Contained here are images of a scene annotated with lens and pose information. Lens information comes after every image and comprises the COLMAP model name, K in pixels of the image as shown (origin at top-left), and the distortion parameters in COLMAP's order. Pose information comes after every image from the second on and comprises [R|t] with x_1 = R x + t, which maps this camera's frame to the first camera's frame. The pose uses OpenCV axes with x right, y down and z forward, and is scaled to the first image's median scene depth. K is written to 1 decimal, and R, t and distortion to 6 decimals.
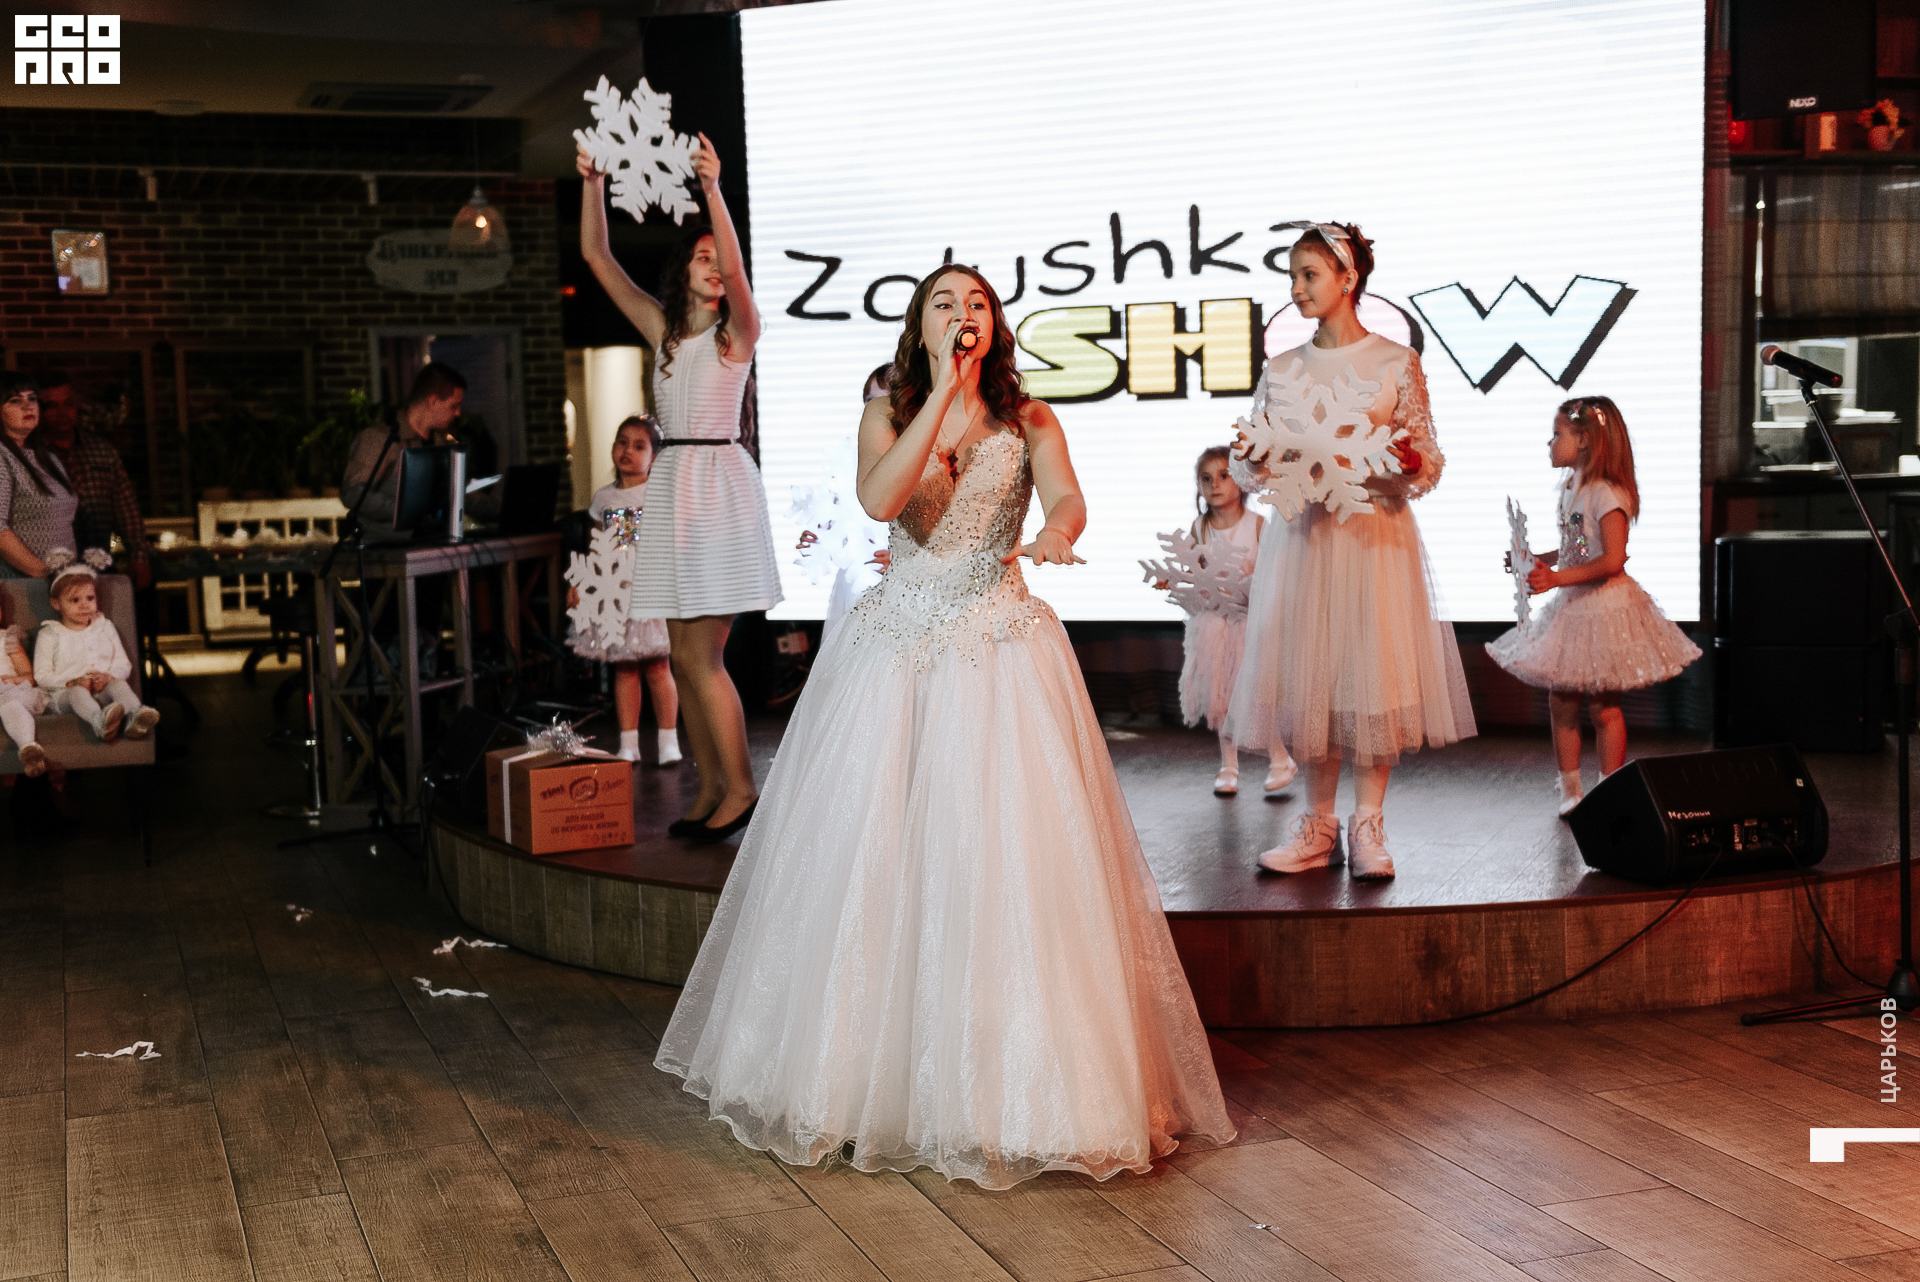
lens RADIAL K [[2415.0, 0, 957.4], [0, 2415.0, 651.3], [0, 0, 1]] dist [0.082793, 0.000000]
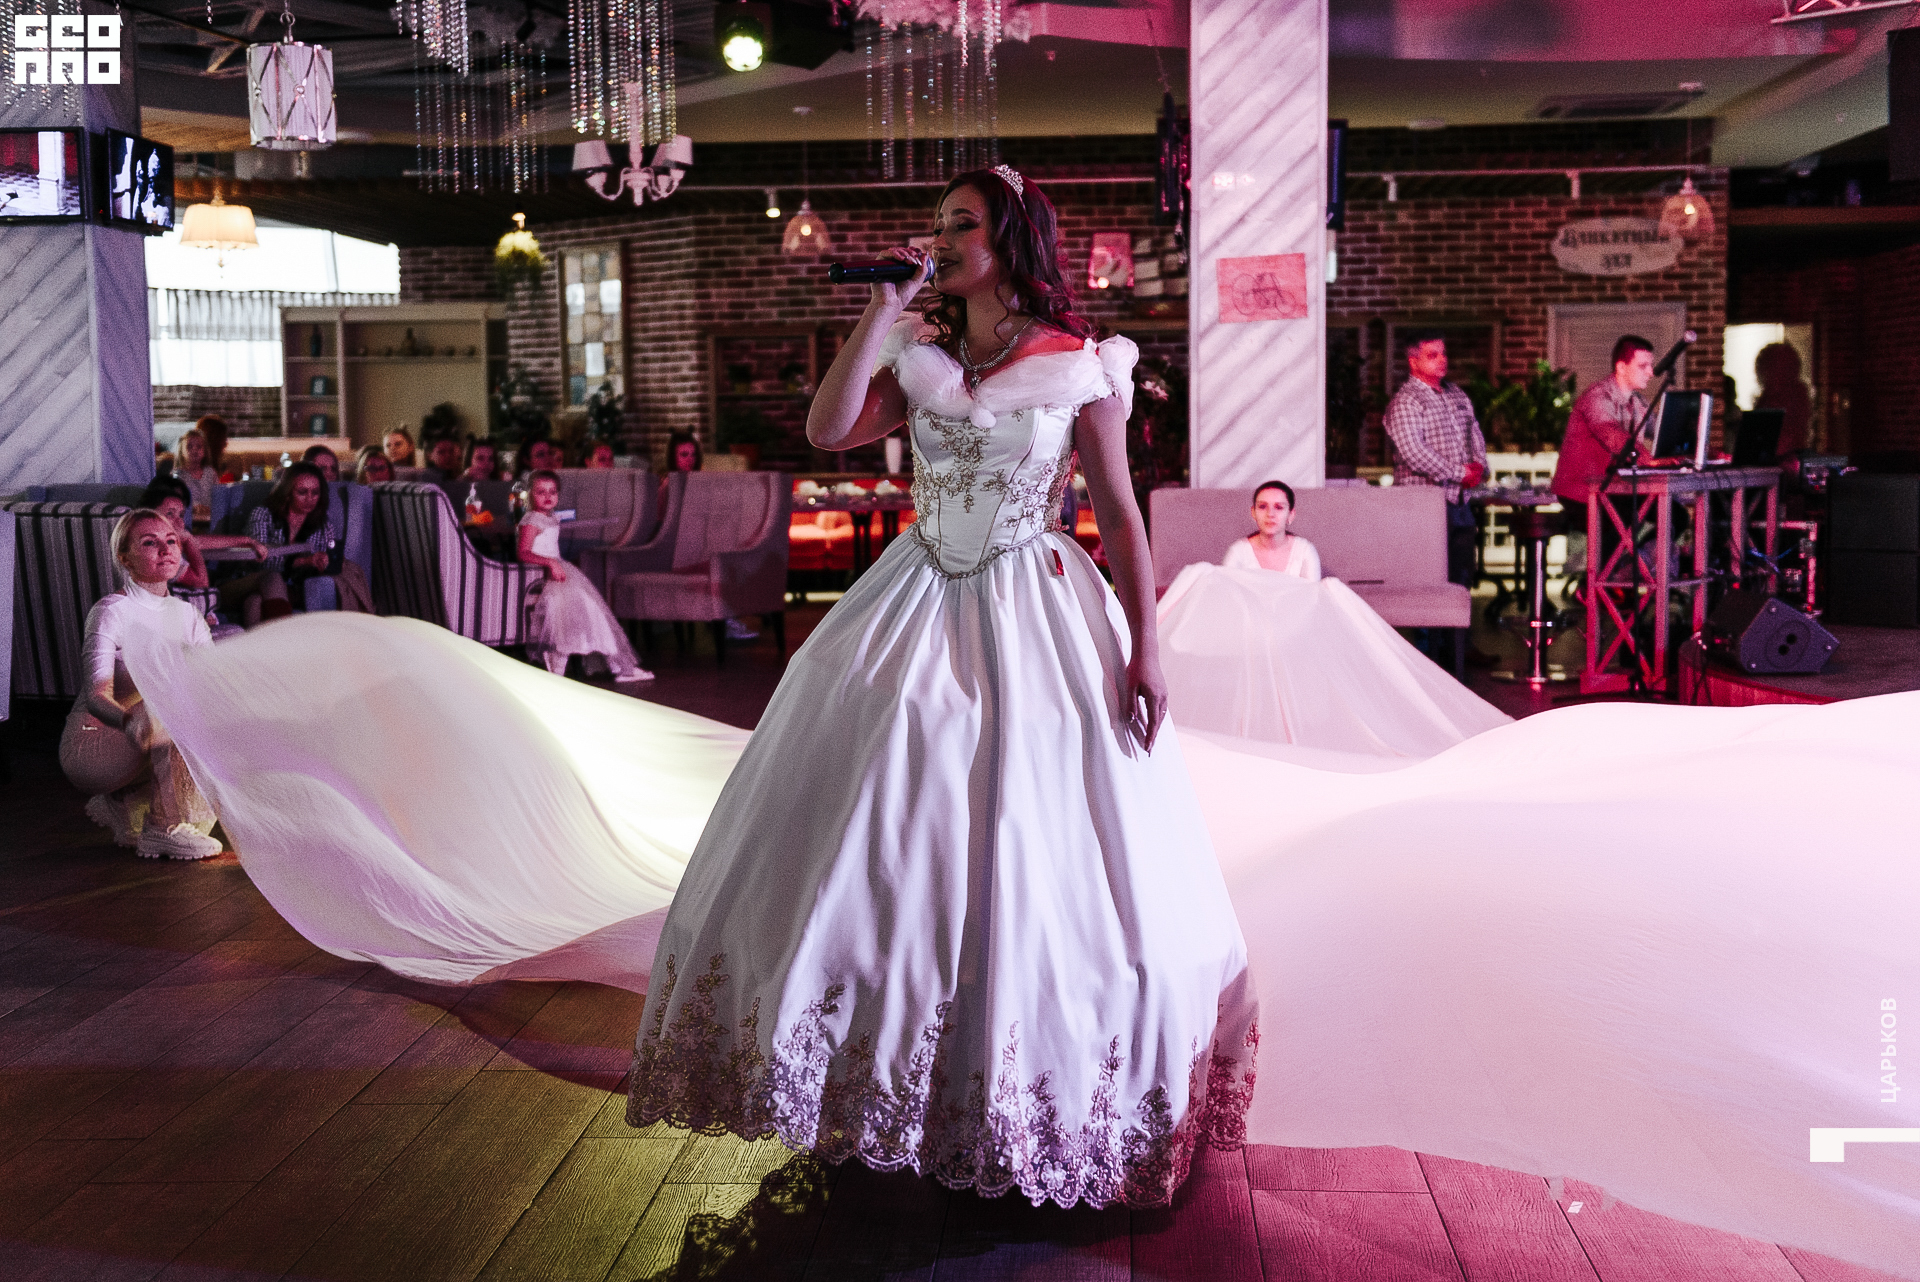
lens RADIAL K [[2437.0, 0, 945.4], [0, 2437.0, 609.1], [0, 0, 1]] dist [0.105607, 0.000000]
pose [[0.912094, 0.048713, -0.407076, -0.028799], [-0.055144, 0.998470, -0.004074, 0.033339], [0.406255, 0.026163, 0.913385, -0.187165]]
